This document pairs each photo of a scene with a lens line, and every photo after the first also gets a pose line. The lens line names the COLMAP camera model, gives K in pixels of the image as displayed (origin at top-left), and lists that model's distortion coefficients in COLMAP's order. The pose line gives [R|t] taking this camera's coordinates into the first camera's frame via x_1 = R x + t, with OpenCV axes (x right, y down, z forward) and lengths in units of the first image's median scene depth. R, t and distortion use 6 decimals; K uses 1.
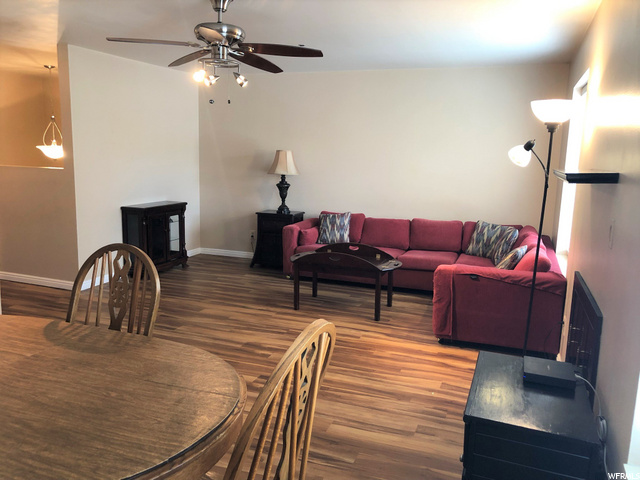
lens RADIAL K [[508.5, 0, 320.0], [0, 508.5, 240.0], [0, 0, 1]] dist [0.006800, -0.004093]
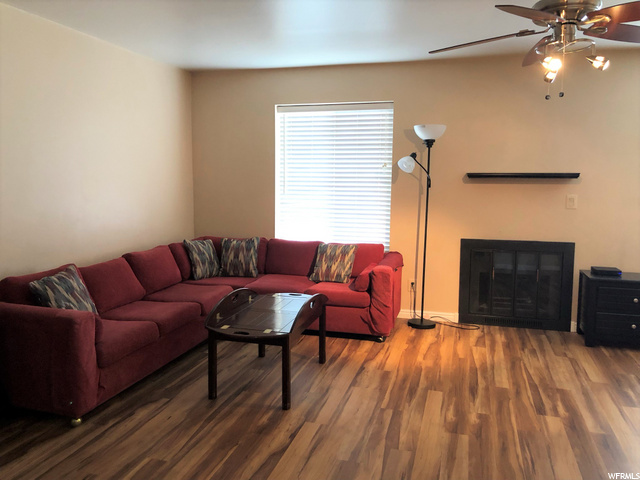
lens RADIAL K [[524.0, 0, 310.4], [0, 524.0, 236.9], [0, 0, 1]] dist [0.040169, -0.015804]
pose [[-0.061299, -0.142718, 0.987863, -0.676672], [0.165679, 0.974540, 0.151074, -0.167730], [-0.984273, 0.172928, -0.036093, 0.975912]]
